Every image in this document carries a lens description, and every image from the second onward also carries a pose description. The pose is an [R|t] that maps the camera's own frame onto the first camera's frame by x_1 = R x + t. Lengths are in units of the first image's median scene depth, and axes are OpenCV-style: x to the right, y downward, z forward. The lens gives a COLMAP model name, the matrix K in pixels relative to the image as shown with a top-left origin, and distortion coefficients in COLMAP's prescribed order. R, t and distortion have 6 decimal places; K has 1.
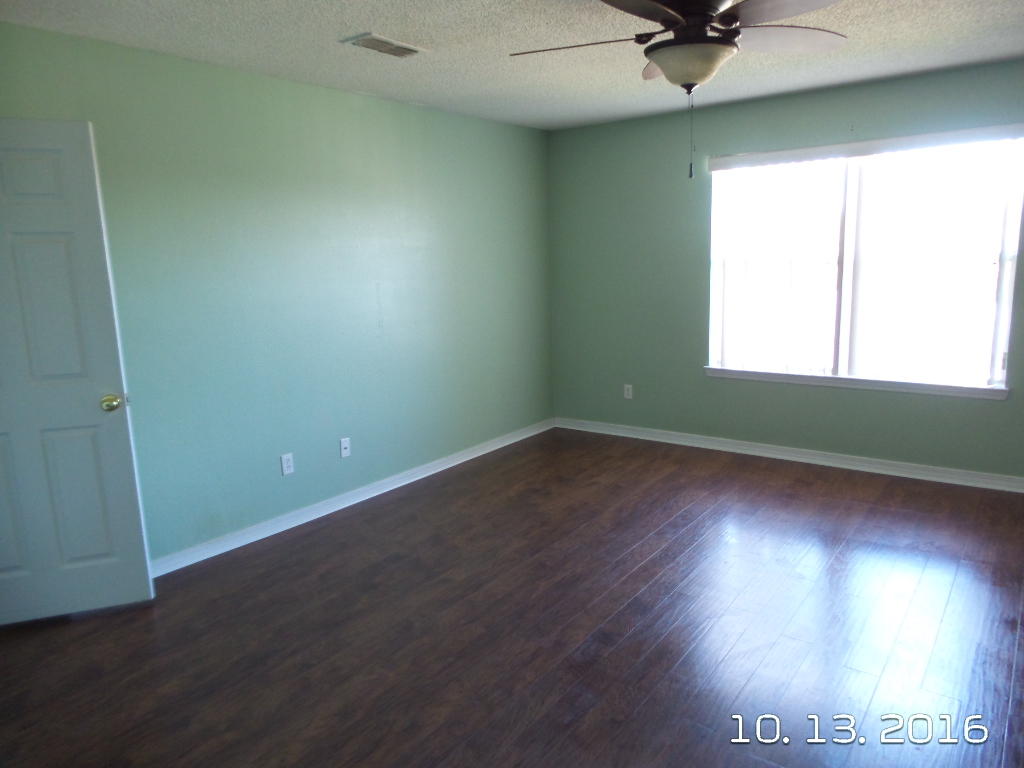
lens RADIAL K [[721.0, 0, 512.0], [0, 721.0, 385.2], [0, 0, 1]] dist [0.013178, 0.007103]
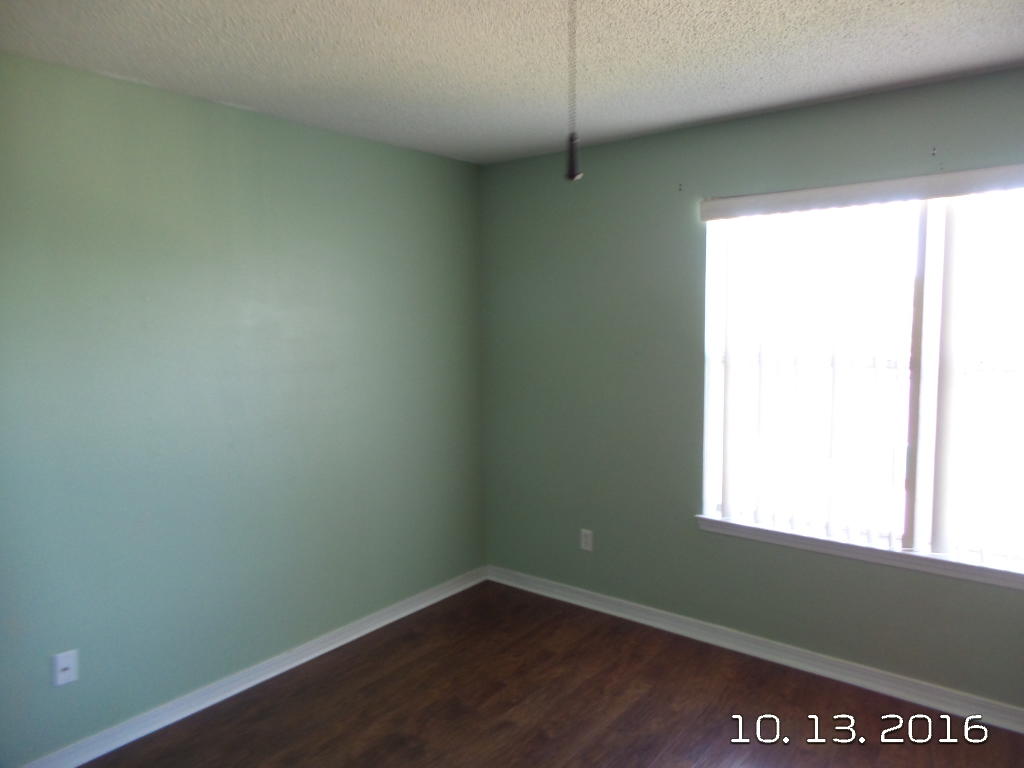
lens RADIAL K [[721.0, 0, 511.8], [0, 721.0, 382.4], [0, 0, 1]] dist [0.013178, 0.007103]
pose [[0.999398, 0.023358, -0.025666, 0.123410], [-0.025559, 0.995696, -0.089085, -0.088977], [0.023475, 0.089688, 0.995693, 0.365169]]
